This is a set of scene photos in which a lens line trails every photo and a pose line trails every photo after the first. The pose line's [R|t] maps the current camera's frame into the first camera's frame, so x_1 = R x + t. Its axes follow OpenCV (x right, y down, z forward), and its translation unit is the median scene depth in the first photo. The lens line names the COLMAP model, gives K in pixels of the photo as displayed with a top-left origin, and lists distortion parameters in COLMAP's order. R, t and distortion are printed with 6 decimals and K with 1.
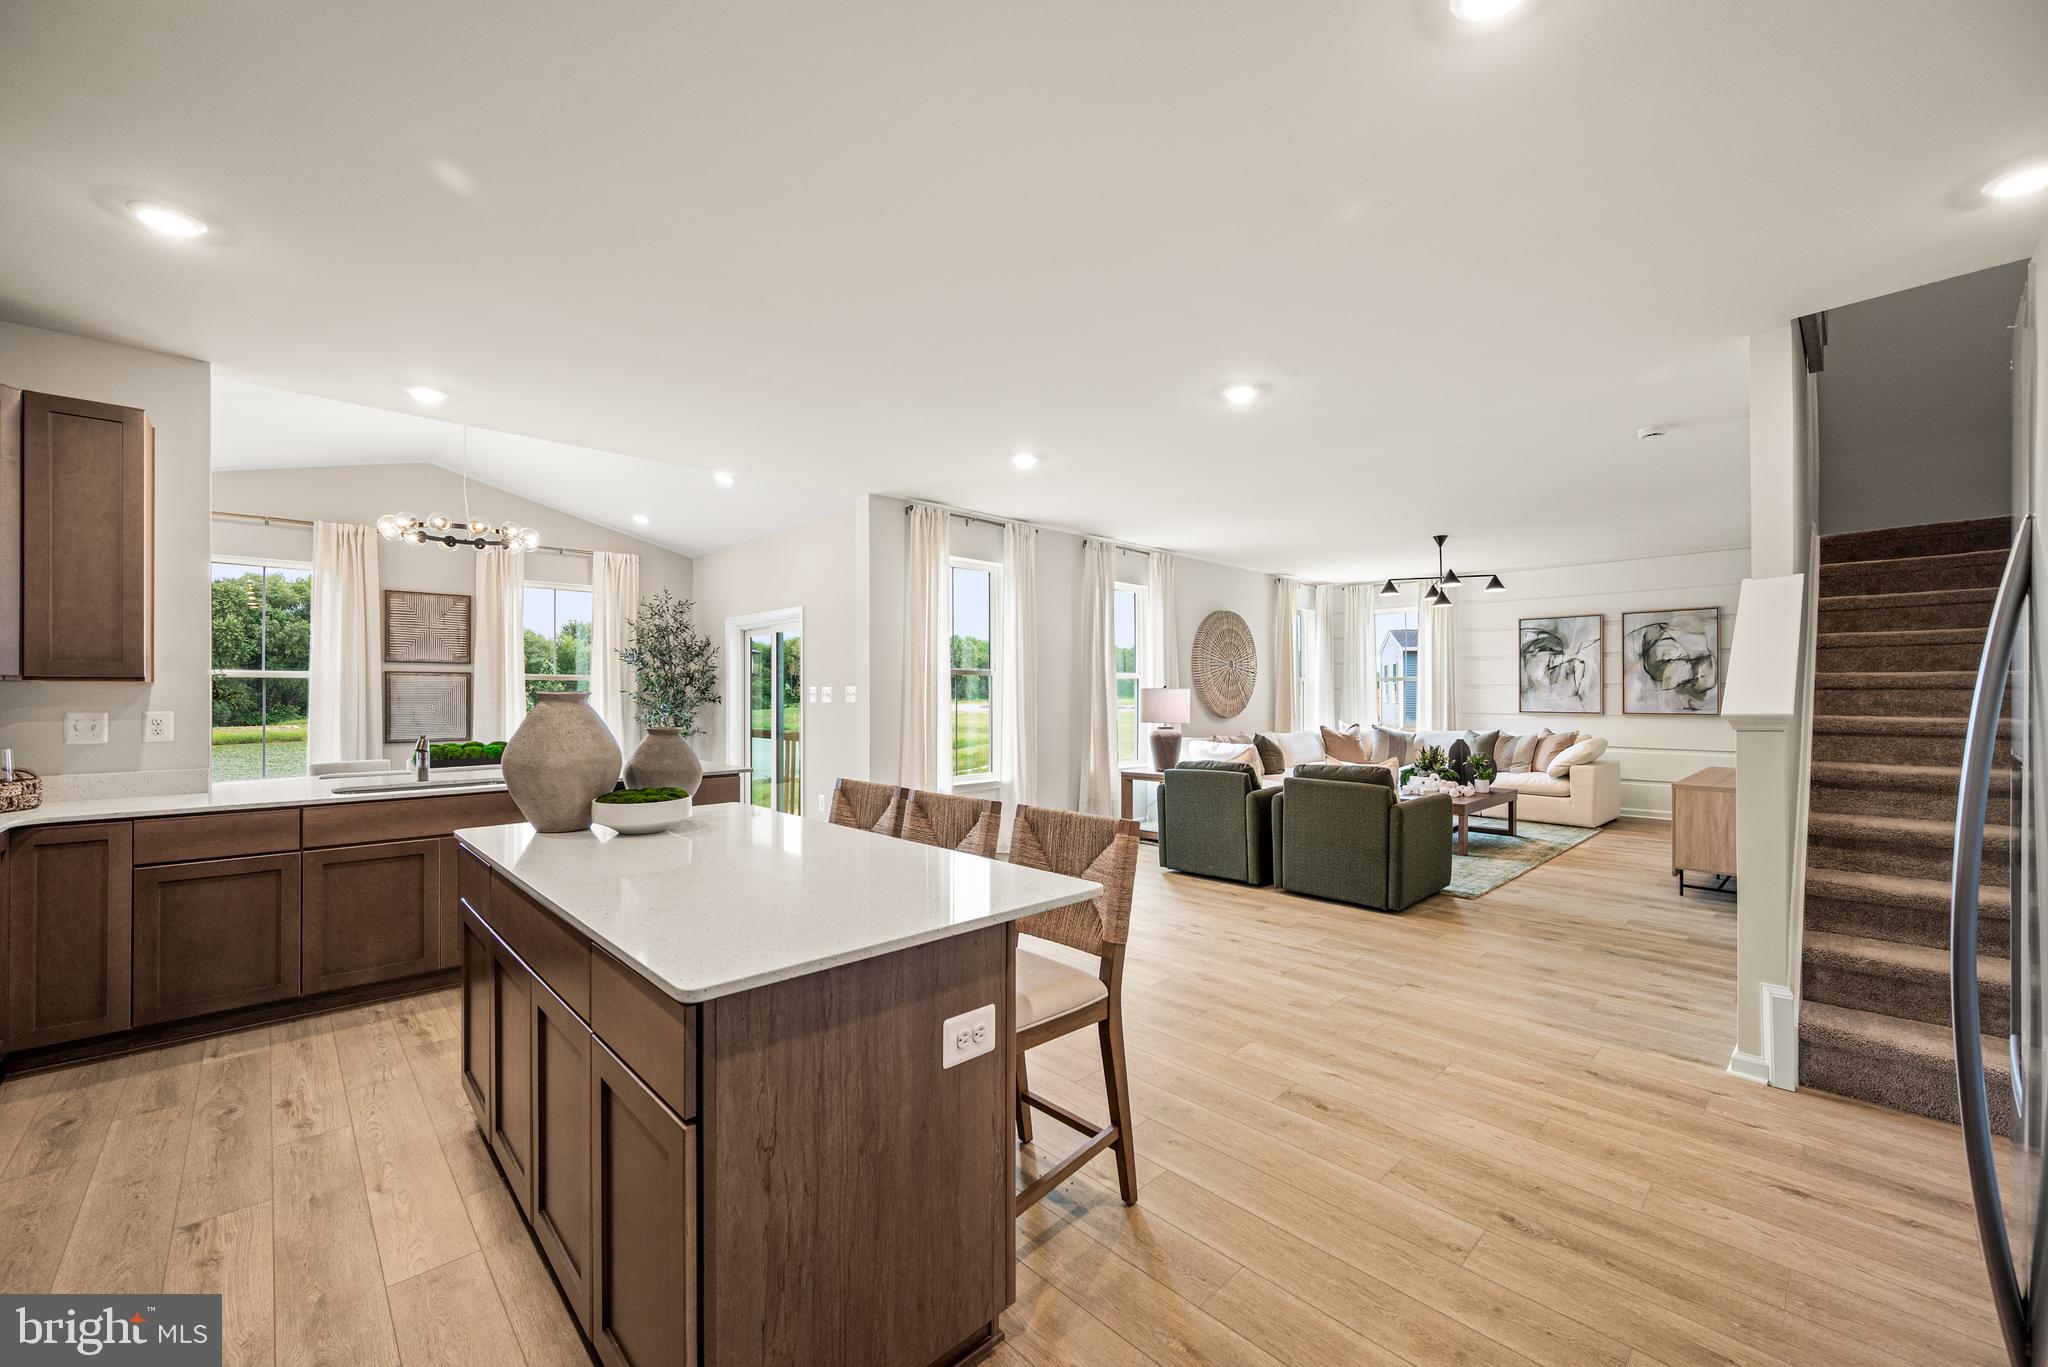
lens RADIAL K [[807.3, 0, 1031.7], [0, 807.3, 695.3], [0, 0, 1]] dist [-0.000235, 0.000043]
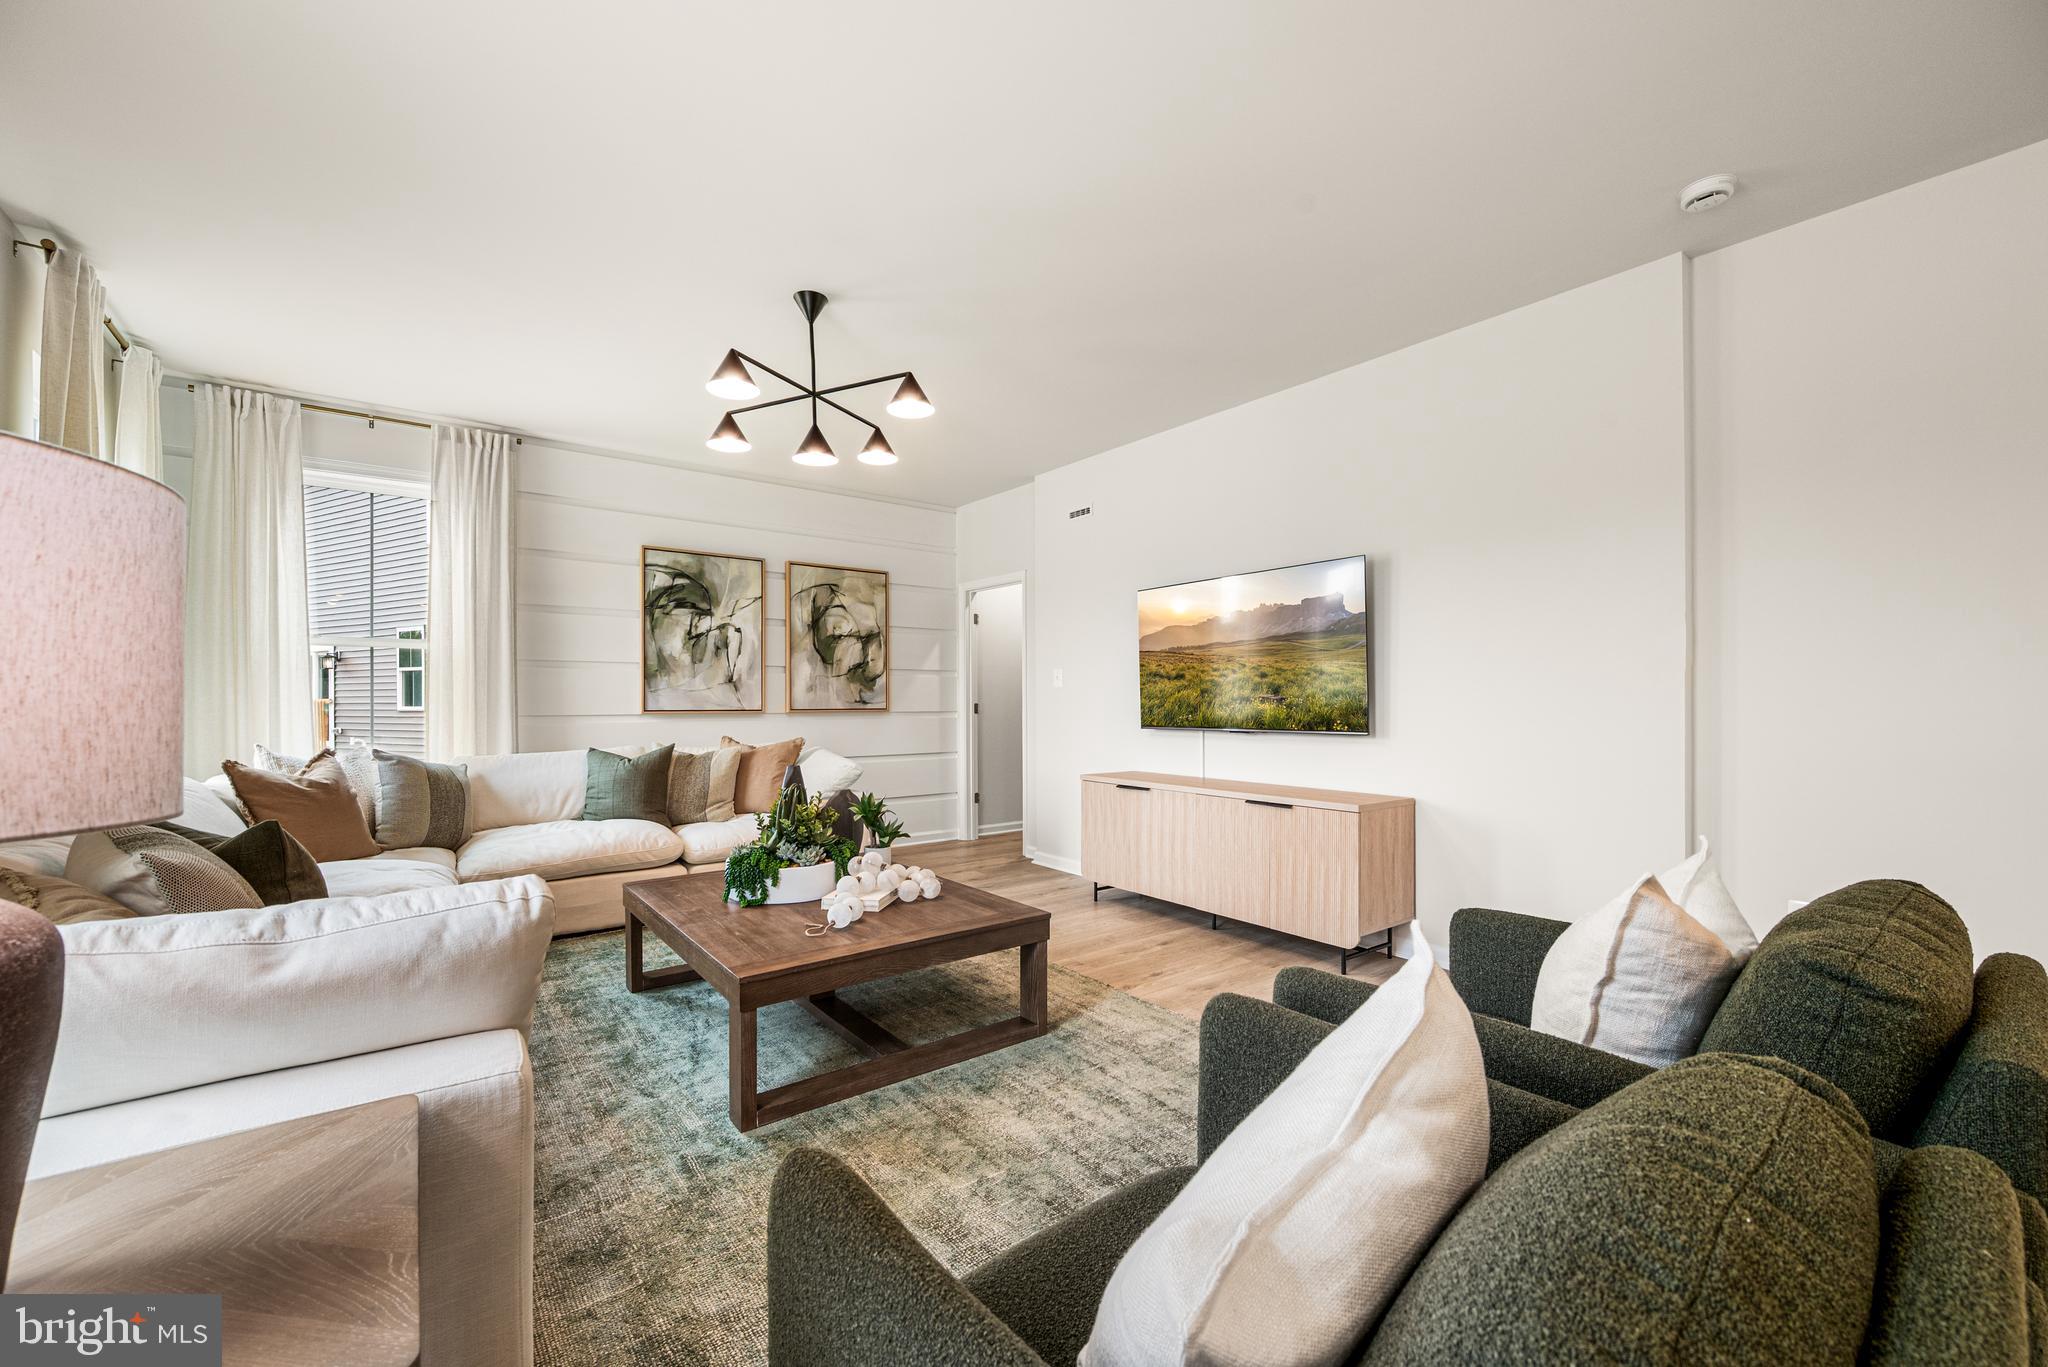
lens RADIAL K [[807.3, 0, 1020.1], [0, 807.3, 706.0], [0, 0, 1]] dist [-0.000235, 0.000043]
pose [[0.117846, -0.004587, 0.993021, 0.085619], [0.005848, 0.999975, 0.003925, 0.018263], [-0.993015, 0.005345, 0.117870, 0.763170]]
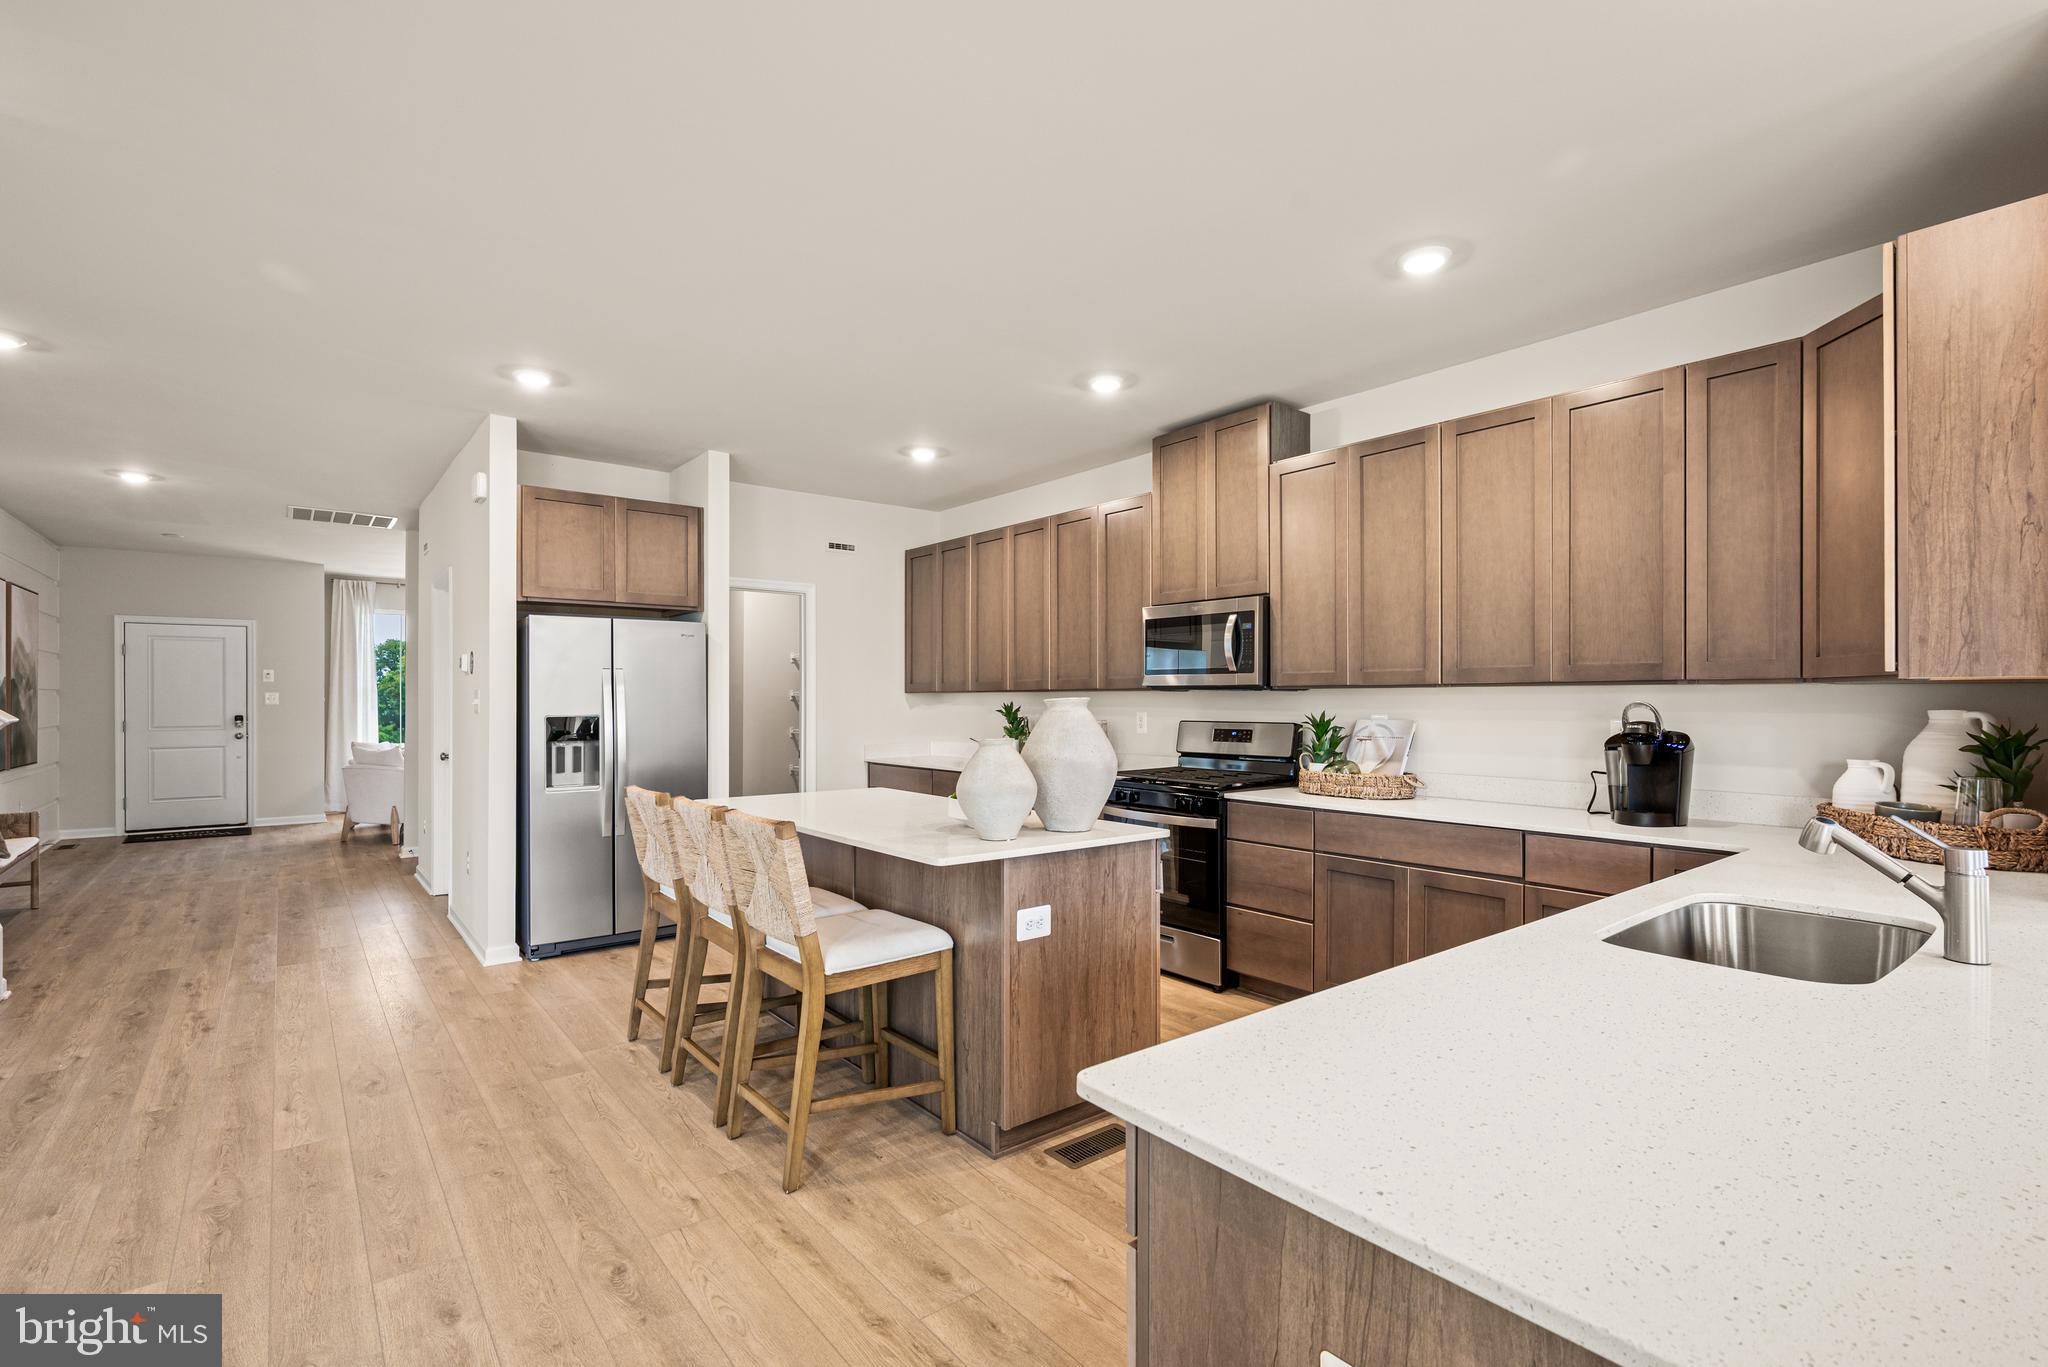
lens RADIAL K [[939.9, 0, 1029.2], [0, 939.9, 691.2], [0, 0, 1]] dist [0.002117, -0.001227]
pose [[-0.995070, 0.004849, 0.099061, -0.201558], [0.004121, 0.999963, -0.007546, -0.000779], [-0.099094, -0.007101, -0.995053, 0.680527]]
